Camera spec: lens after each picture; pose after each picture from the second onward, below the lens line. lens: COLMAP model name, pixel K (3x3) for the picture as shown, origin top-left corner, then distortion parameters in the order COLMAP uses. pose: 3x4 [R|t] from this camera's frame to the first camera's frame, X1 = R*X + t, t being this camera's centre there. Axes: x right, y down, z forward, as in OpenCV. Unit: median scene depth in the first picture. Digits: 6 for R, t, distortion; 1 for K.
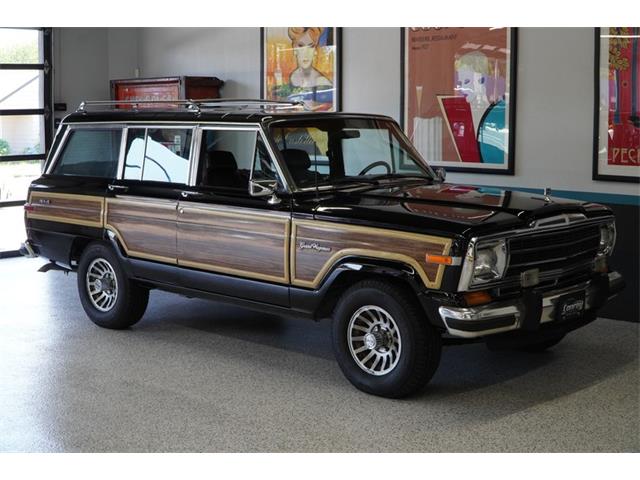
lens RADIAL K [[1006.8, 0, 320.0], [0, 1006.8, 240.0], [0, 0, 1]] dist [-0.094372, -0.171098]
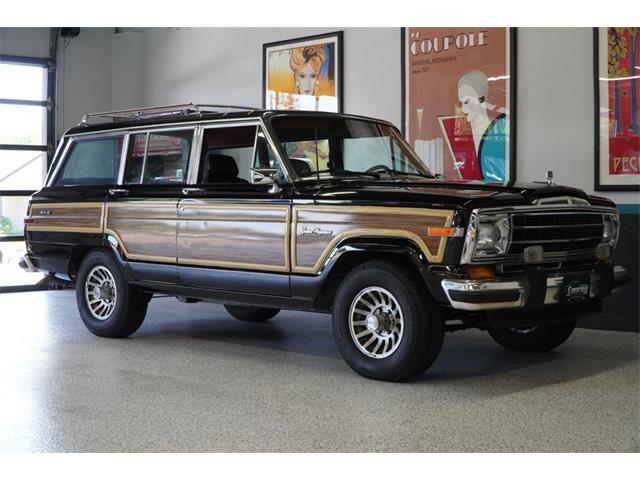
lens RADIAL K [[1006.8, 0, 320.0], [0, 1006.8, 240.0], [0, 0, 1]] dist [-0.094372, -0.171098]
pose [[0.999998, 0.000645, -0.001888, 0.000913], [-0.000813, 0.995907, -0.090386, 0.100752], [0.001822, 0.090387, 0.995905, 0.013159]]
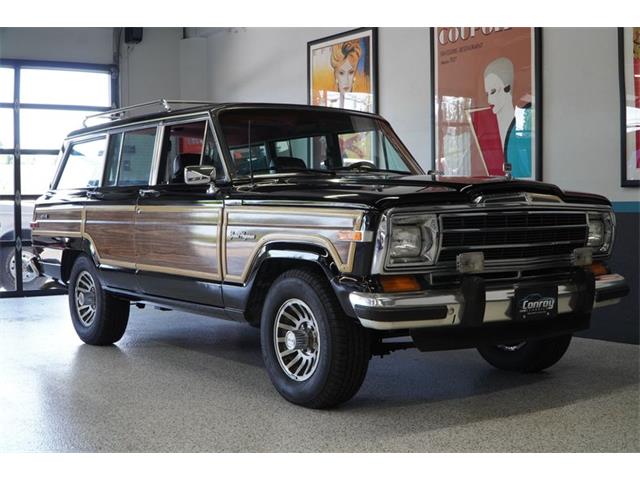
lens RADIAL K [[931.6, 0, 320.0], [0, 931.6, 240.0], [0, 0, 1]] dist [-0.063711, -0.064039]
pose [[0.983439, -0.002816, -0.181215, 0.202492], [-0.013366, 0.996030, -0.088010, 0.078646], [0.180743, 0.088975, 0.979497, 0.201634]]
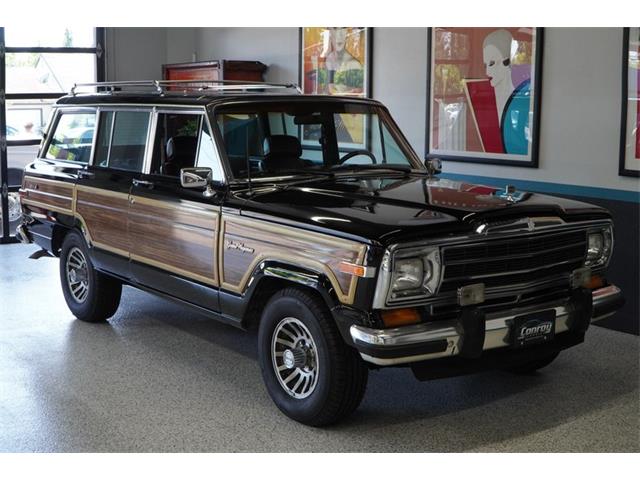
lens RADIAL K [[931.6, 0, 320.0], [0, 931.6, 240.0], [0, 0, 1]] dist [-0.063711, -0.064039]
pose [[0.986721, 0.030858, -0.159465, 0.185341], [-0.027592, 0.999362, 0.022656, -0.018719], [0.160063, -0.017955, 0.986944, 0.201728]]
